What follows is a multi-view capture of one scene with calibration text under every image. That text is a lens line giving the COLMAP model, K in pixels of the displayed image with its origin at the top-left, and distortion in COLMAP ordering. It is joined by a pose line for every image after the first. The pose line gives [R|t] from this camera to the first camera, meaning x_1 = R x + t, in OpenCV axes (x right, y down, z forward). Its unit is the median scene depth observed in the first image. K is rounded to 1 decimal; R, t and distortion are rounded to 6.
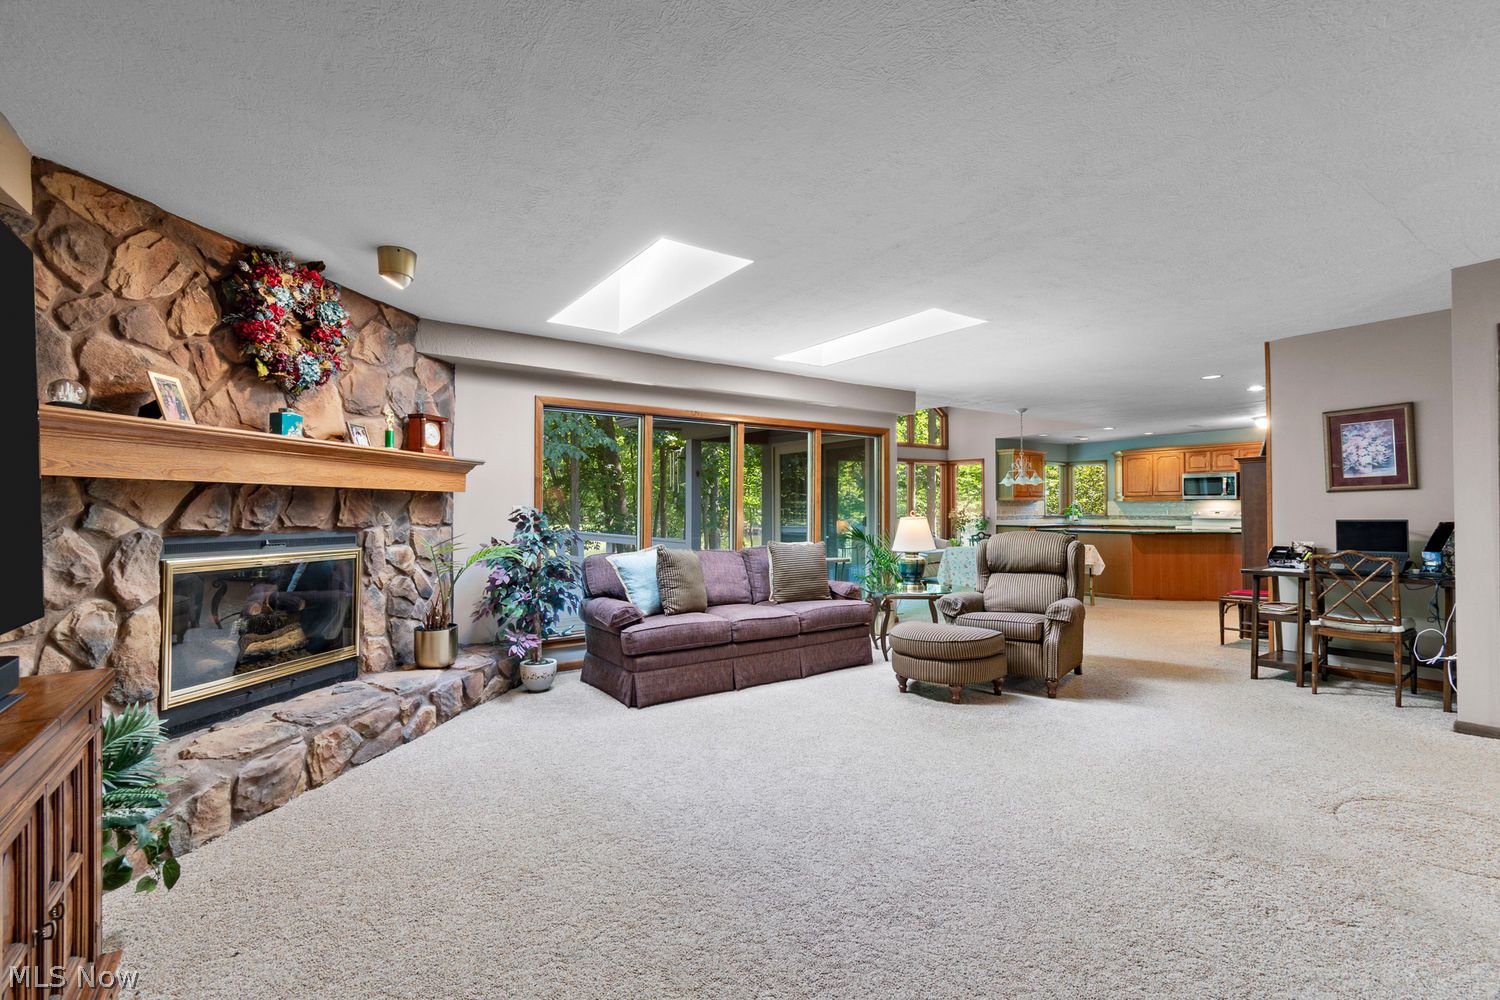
lens RADIAL K [[661.2, 0, 750.0], [0, 661.2, 500.0], [0, 0, 1]] dist [0.002264, 0.000171]
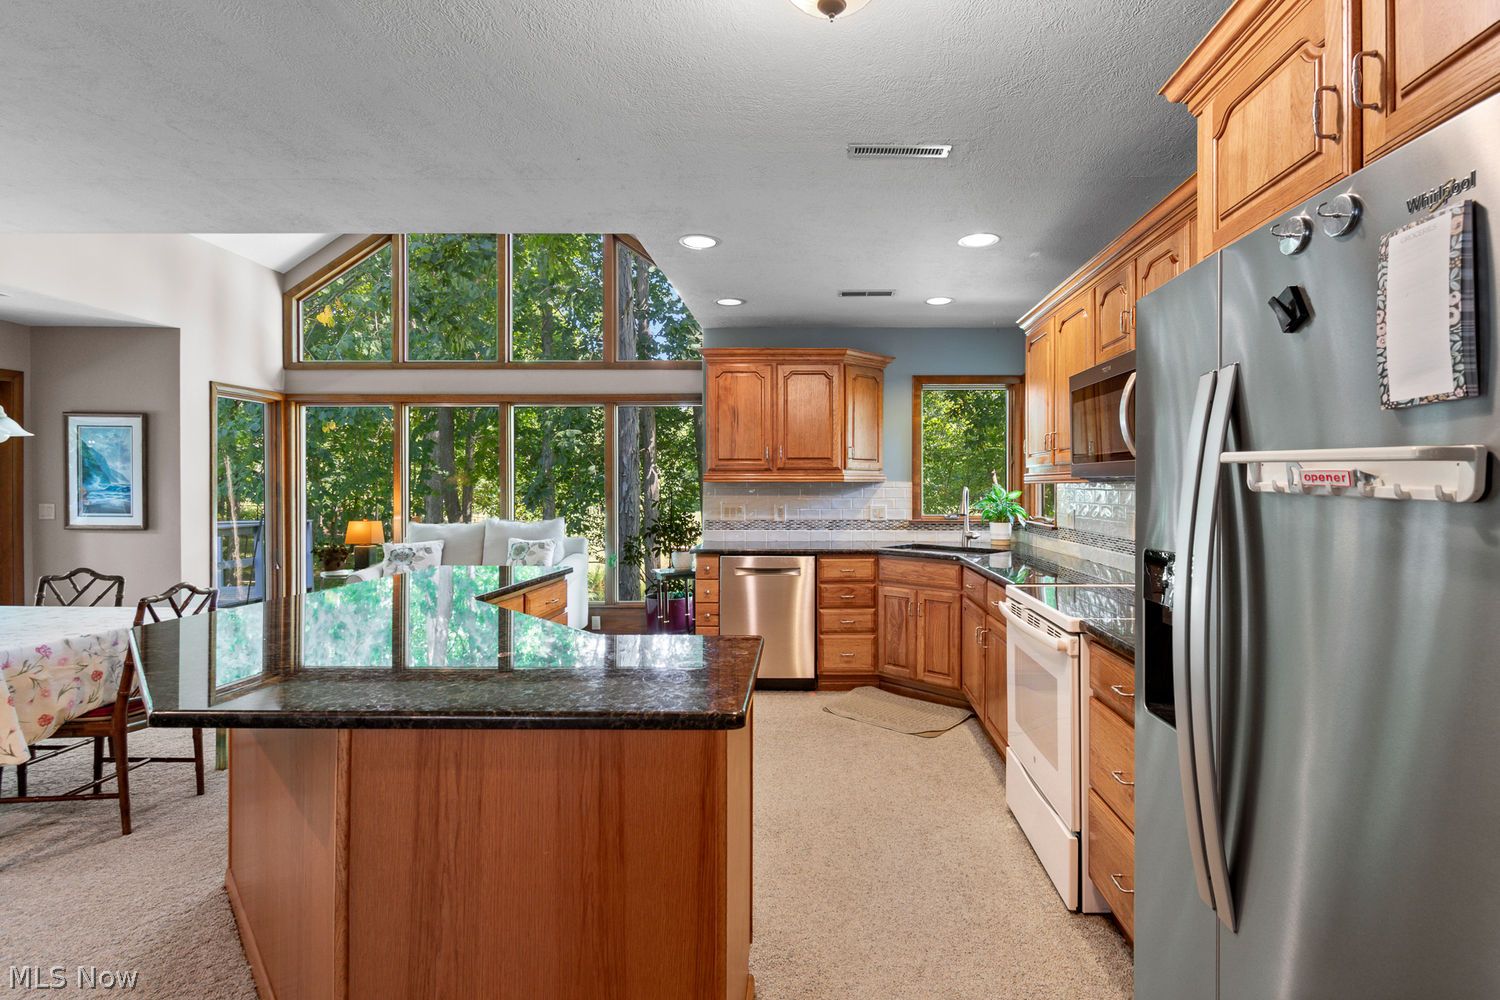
lens RADIAL K [[723.3, 0, 802.8], [0, 723.3, 486.7], [0, 0, 1]] dist [-0.000016, -0.000059]
pose [[0.816252, 0.005013, -0.577674, 0.680720], [0.002473, 0.999923, 0.012171, -0.001191], [0.577690, -0.011364, 0.816177, 0.672458]]
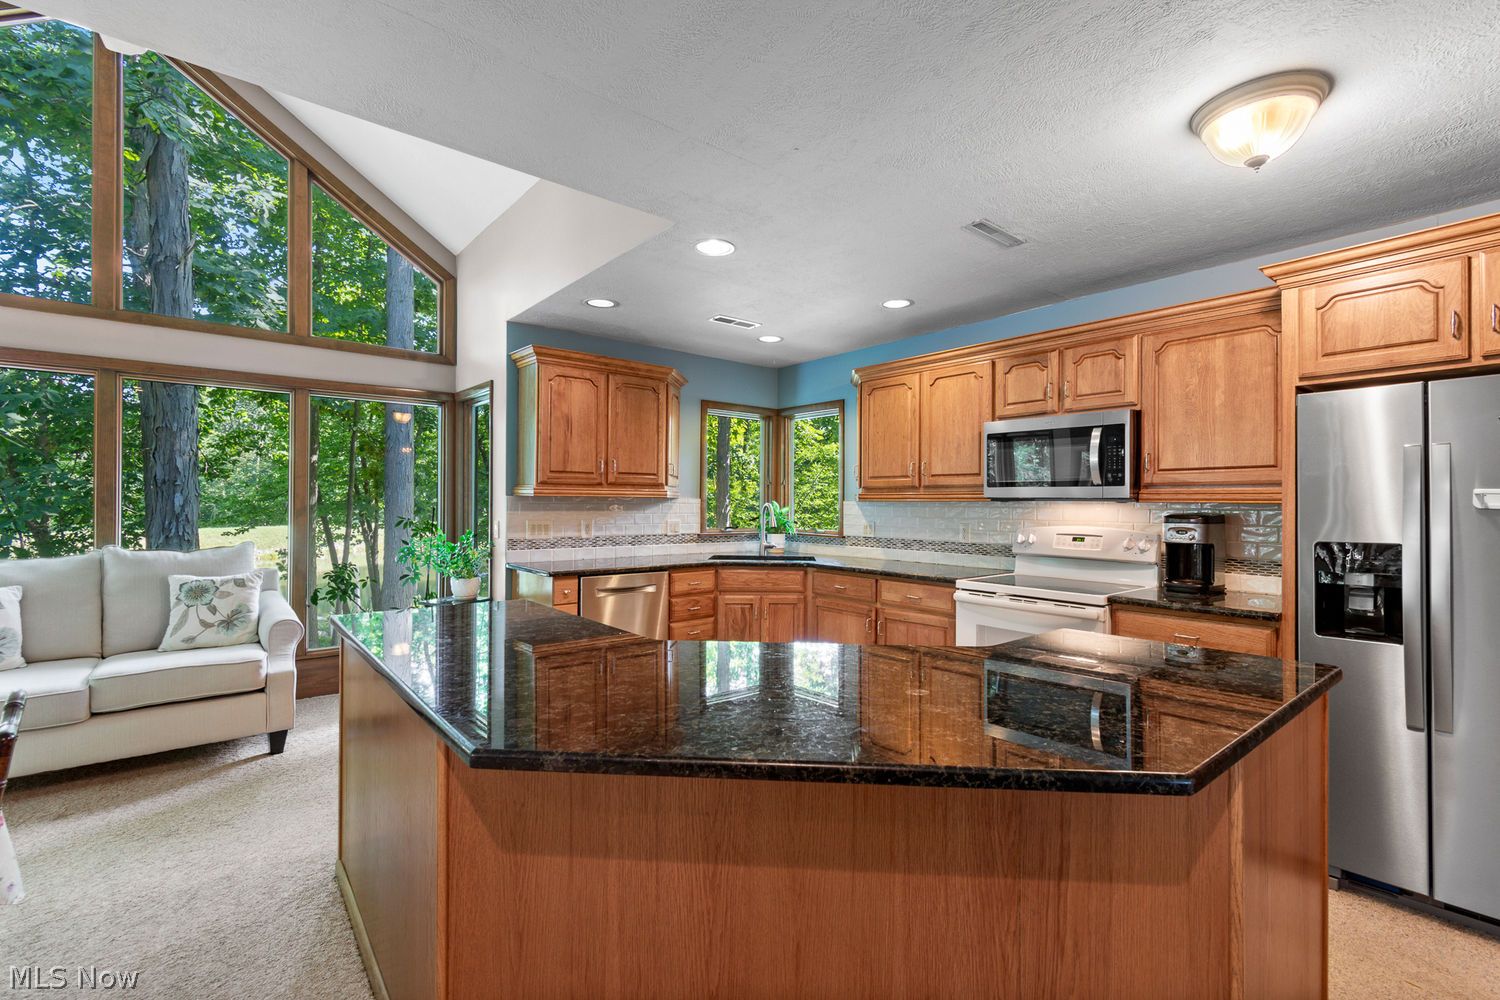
lens RADIAL K [[677.0, 0, 751.6], [0, 677.0, 497.7], [0, 0, 1]] dist [-0.001027, 0.000198]
pose [[0.995559, 0.012119, 0.093357, 0.470229], [-0.012438, 0.999919, 0.002833, -0.000552], [-0.093315, -0.003981, 0.995629, 0.624131]]
